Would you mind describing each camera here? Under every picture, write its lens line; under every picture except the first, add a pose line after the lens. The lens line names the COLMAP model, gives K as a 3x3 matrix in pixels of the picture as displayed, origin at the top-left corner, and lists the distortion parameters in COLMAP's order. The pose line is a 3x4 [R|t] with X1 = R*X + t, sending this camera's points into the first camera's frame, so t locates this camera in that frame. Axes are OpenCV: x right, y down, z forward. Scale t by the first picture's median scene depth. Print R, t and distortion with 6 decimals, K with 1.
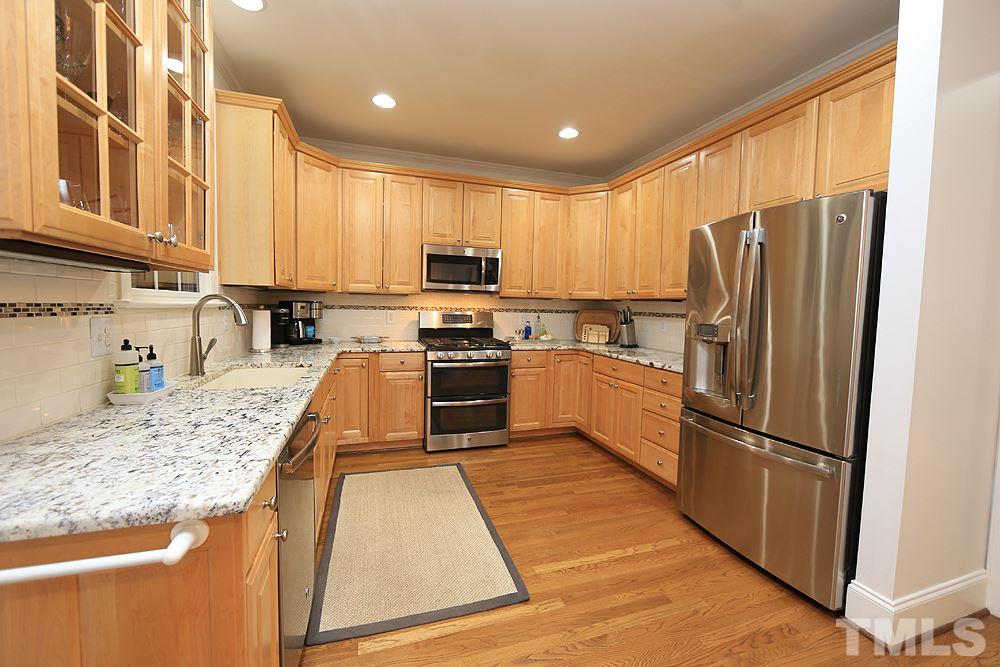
lens RADIAL K [[398.7, 0, 496.6], [0, 398.7, 330.6], [0, 0, 1]] dist [-0.002829, 0.000117]
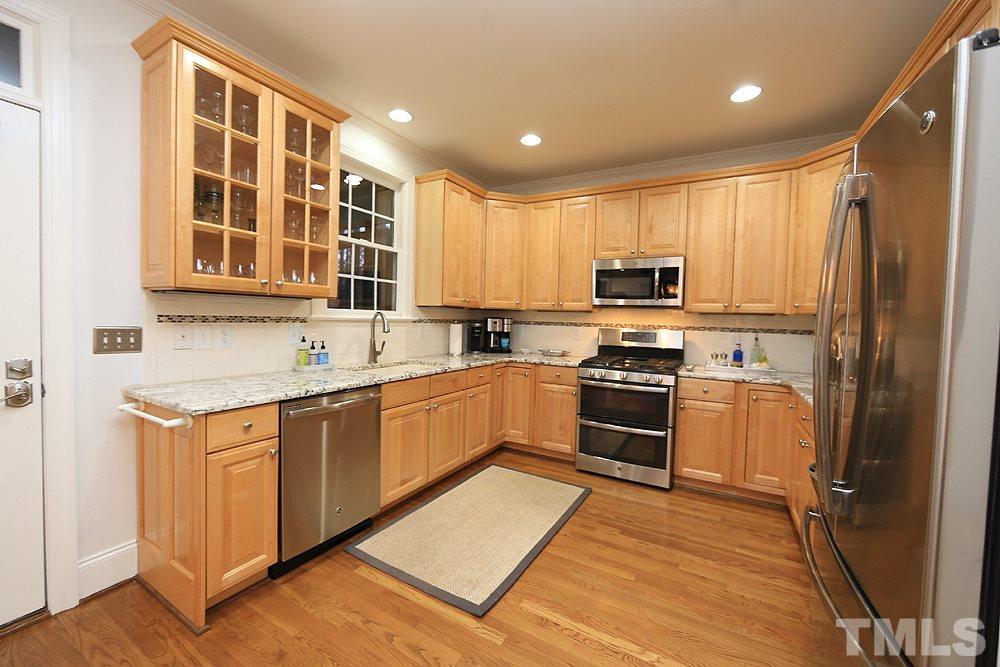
lens RADIAL K [[398.7, 0, 496.6], [0, 398.7, 330.6], [0, 0, 1]] dist [-0.002829, 0.000117]
pose [[0.669349, 0.020288, -0.742671, 0.416201], [-0.056553, 0.998118, -0.023703, -0.004474], [0.740792, 0.057866, 0.669237, 0.167855]]
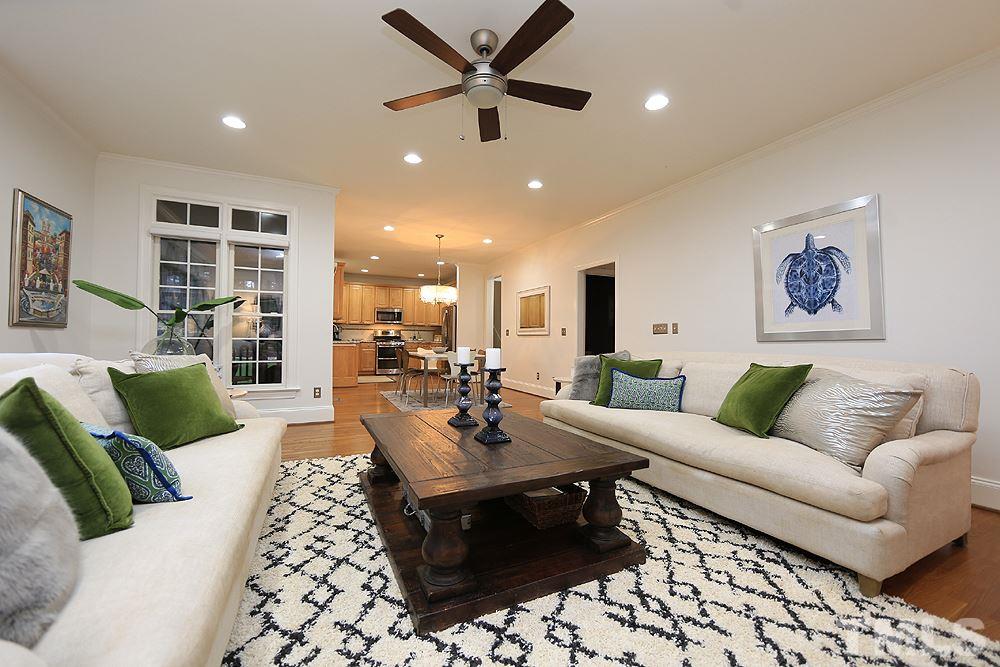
lens RADIAL K [[398.7, 0, 496.6], [0, 398.7, 330.6], [0, 0, 1]] dist [-0.002829, 0.000117]
pose [[0.990958, -0.012652, 0.133573, 0.339039], [0.023630, 0.996440, -0.080926, 0.233036], [-0.132074, 0.083351, 0.987729, -2.200867]]
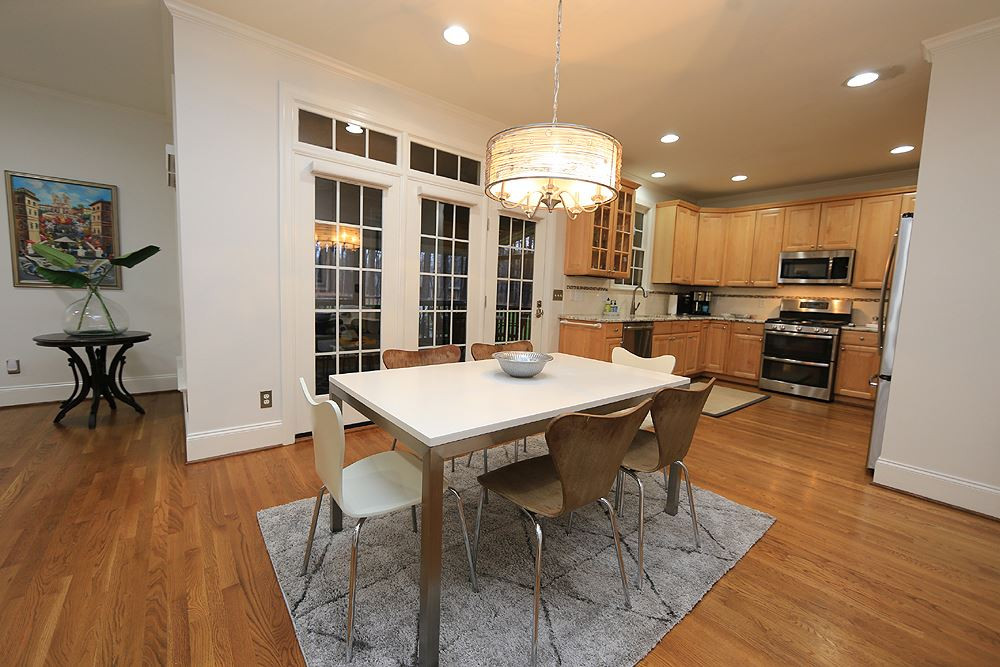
lens RADIAL K [[398.7, 0, 496.6], [0, 398.7, 330.6], [0, 0, 1]] dist [-0.002829, 0.000117]
pose [[0.369479, 0.081518, -0.925656, 0.850907], [-0.088047, 0.994734, 0.052457, 0.088985], [0.925058, 0.062119, 0.374711, -0.529665]]
